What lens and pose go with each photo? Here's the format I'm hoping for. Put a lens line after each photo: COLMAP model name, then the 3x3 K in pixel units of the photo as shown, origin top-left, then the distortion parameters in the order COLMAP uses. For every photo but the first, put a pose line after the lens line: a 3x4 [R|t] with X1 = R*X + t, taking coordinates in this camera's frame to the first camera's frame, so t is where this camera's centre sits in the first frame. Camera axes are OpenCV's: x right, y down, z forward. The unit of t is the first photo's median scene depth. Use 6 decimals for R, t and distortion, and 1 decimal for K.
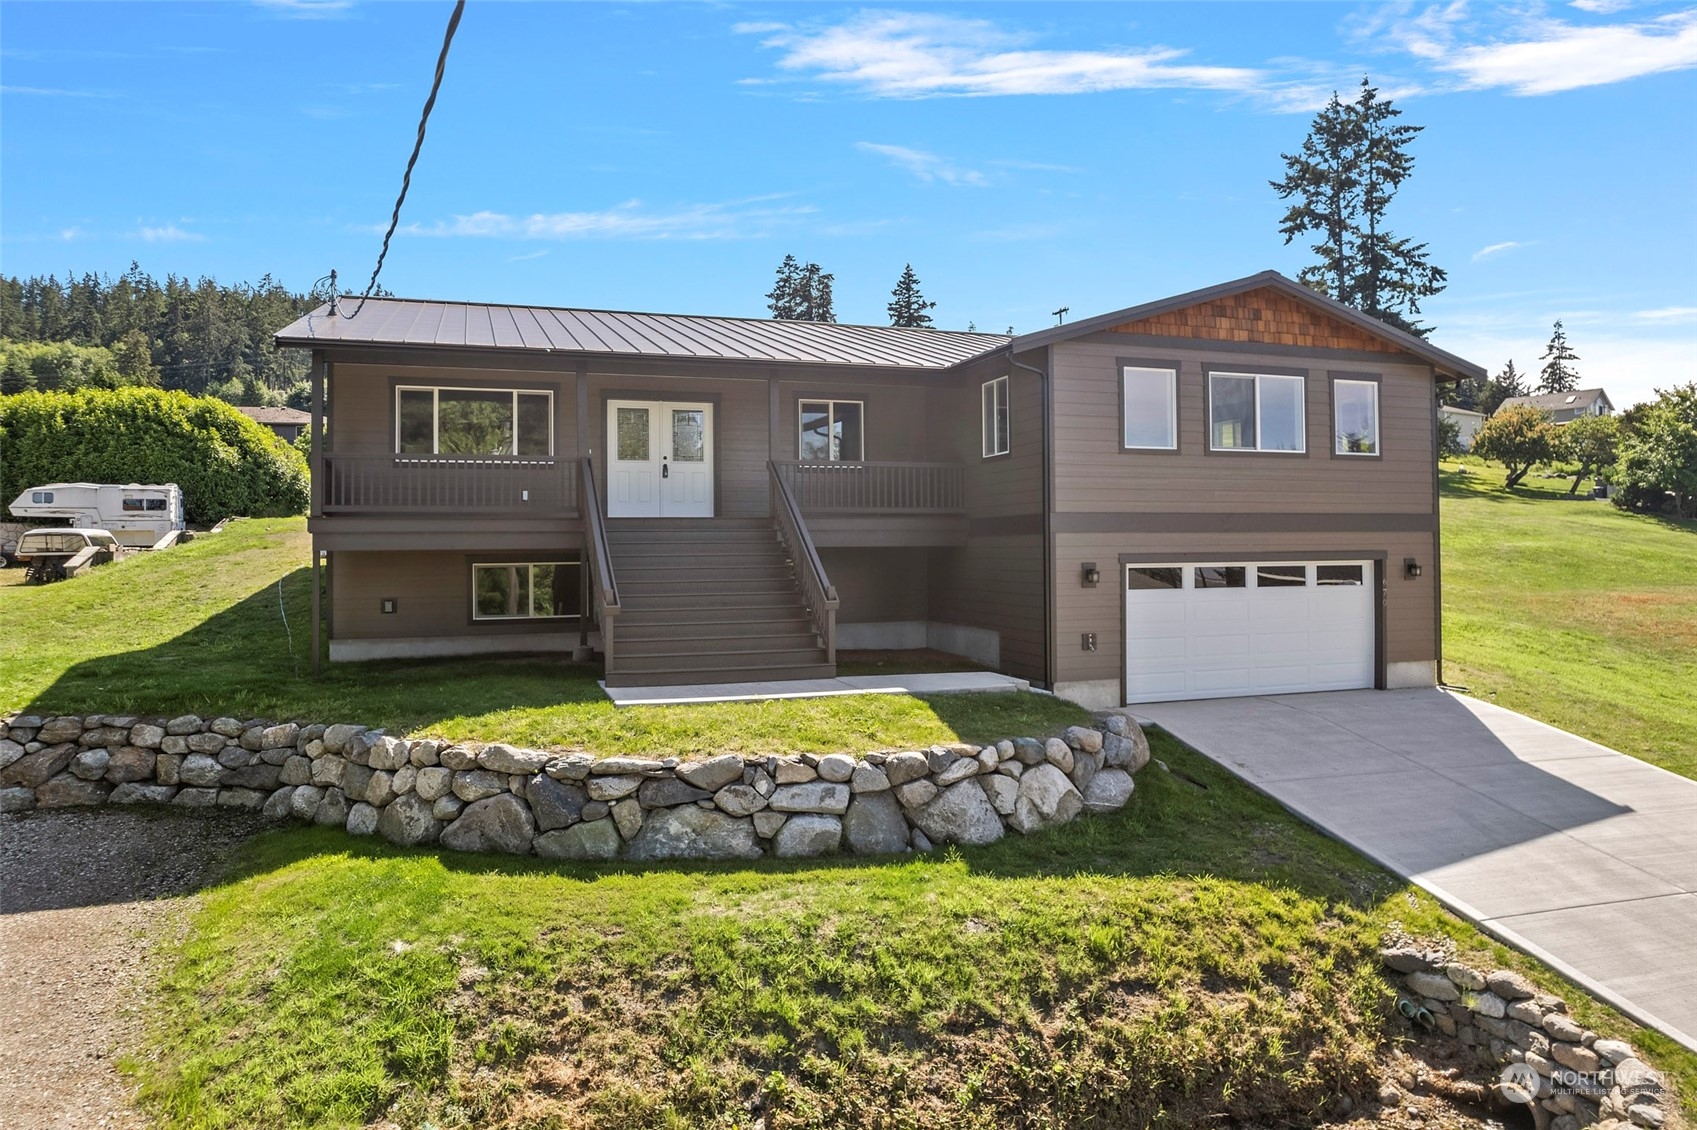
lens RADIAL K [[1114.4, 0, 853.5], [0, 1114.4, 527.2], [0, 0, 1]] dist [-0.029713, 0.000654]
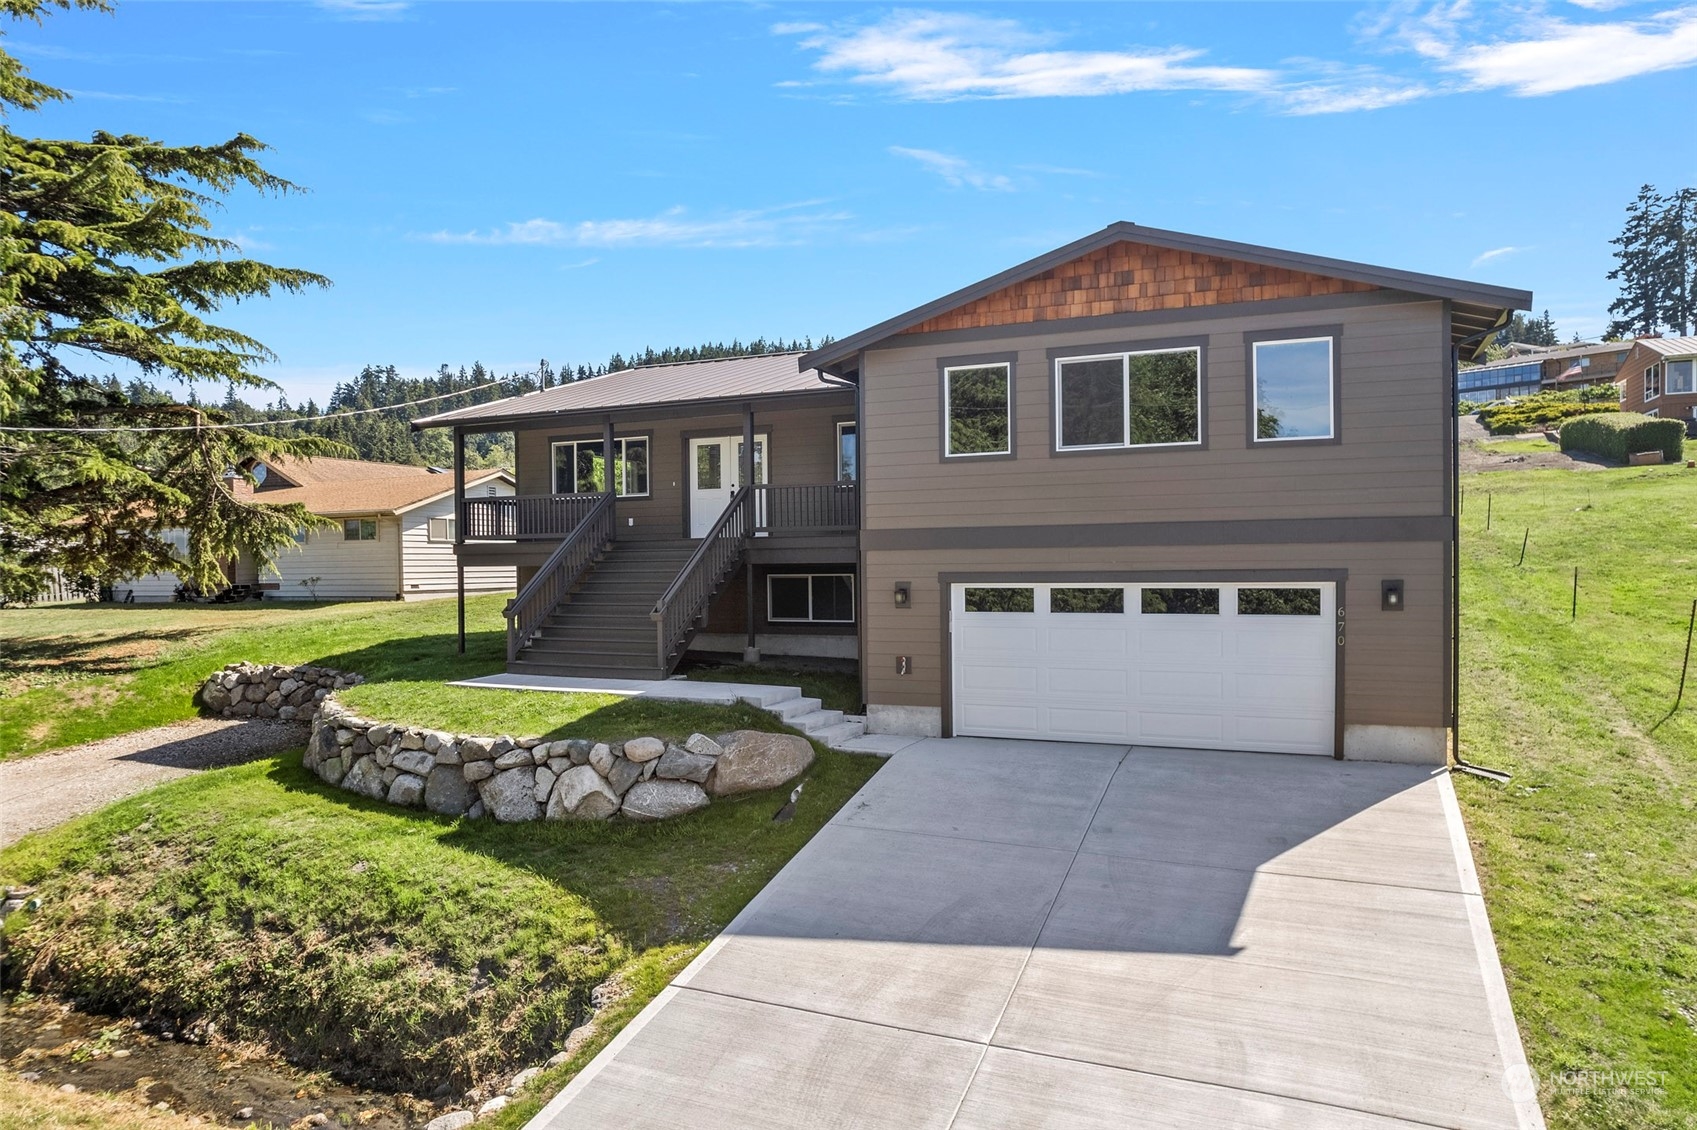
lens RADIAL K [[1124.6, 0, 848.5], [0, 1124.6, 565.0], [0, 0, 1]] dist [-0.050927, 0.034740]
pose [[0.723146, 0.001084, -0.690694, 0.761011], [0.019238, 0.999579, 0.021710, -0.003552], [0.690427, -0.028987, 0.722821, 0.255437]]
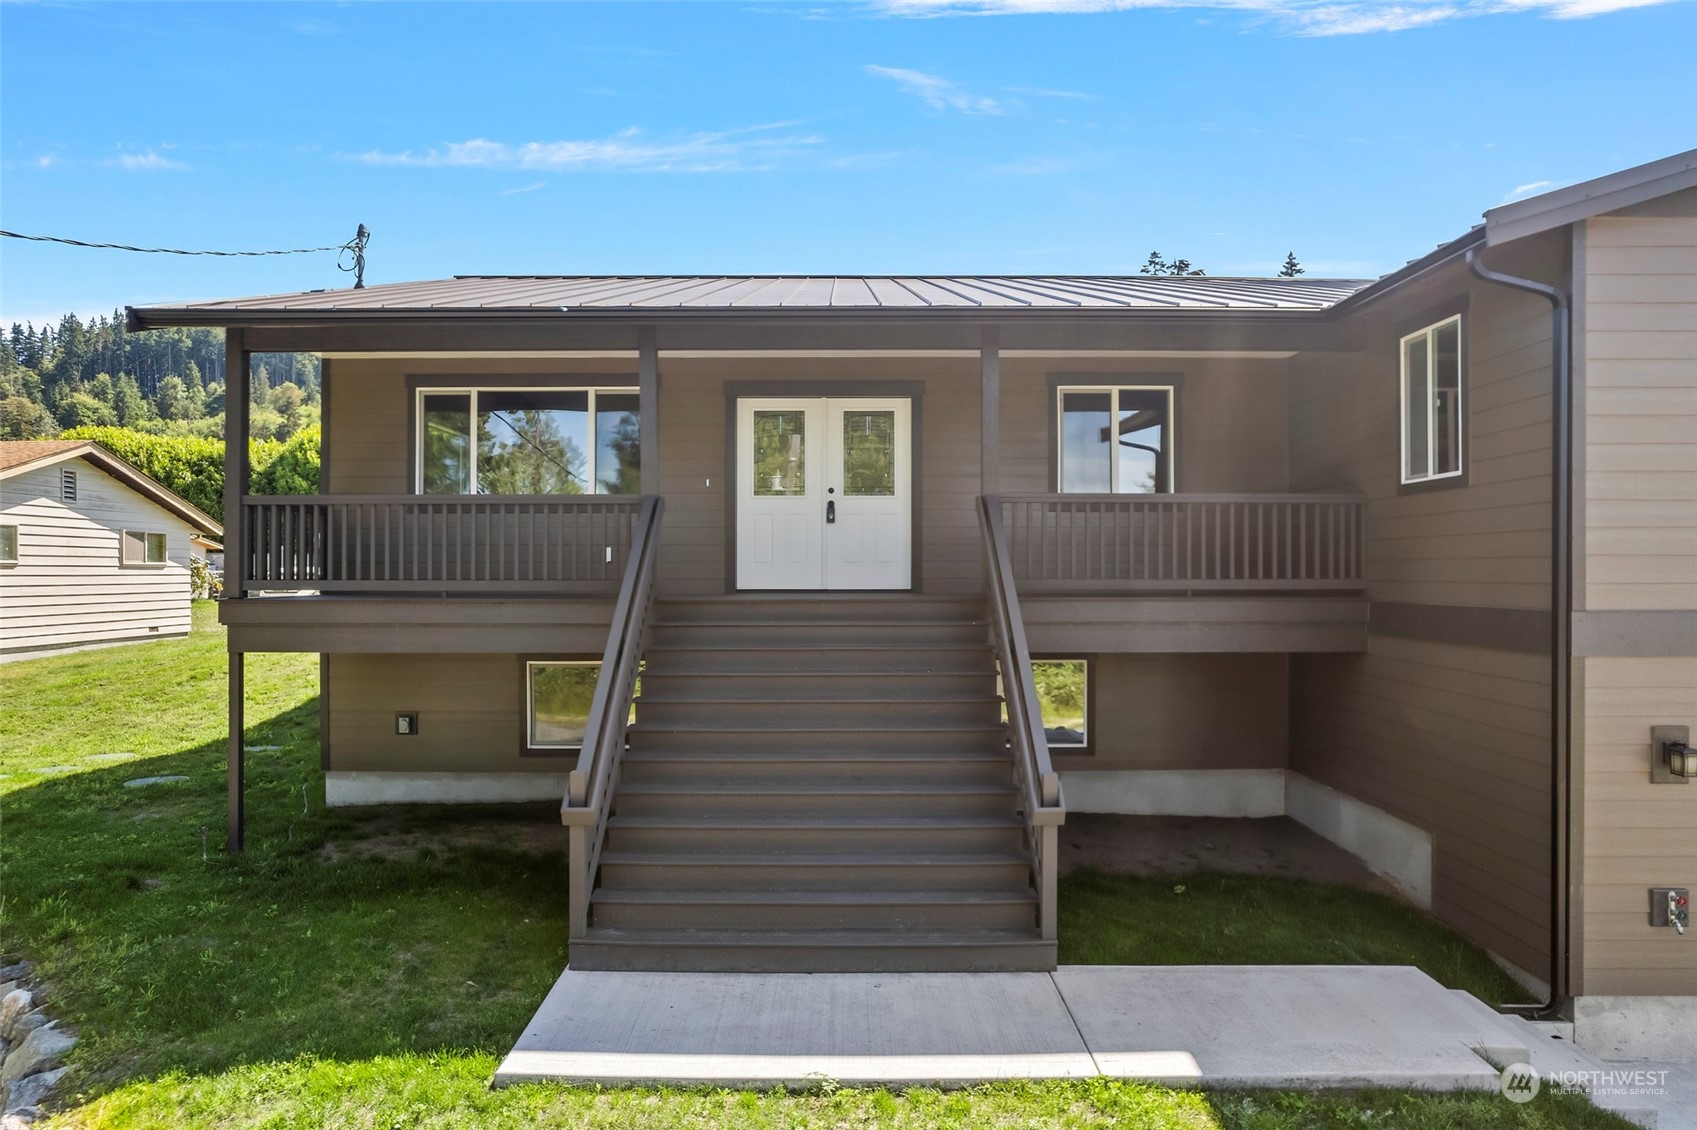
lens RADIAL K [[1124.6, 0, 848.5], [0, 1124.6, 565.0], [0, 0, 1]] dist [-0.050927, 0.034740]
pose [[0.945847, 0.008281, -0.324506, 0.042819], [-0.002315, 0.999821, 0.018768, -0.035214], [0.324603, -0.017000, 0.945698, 0.444922]]
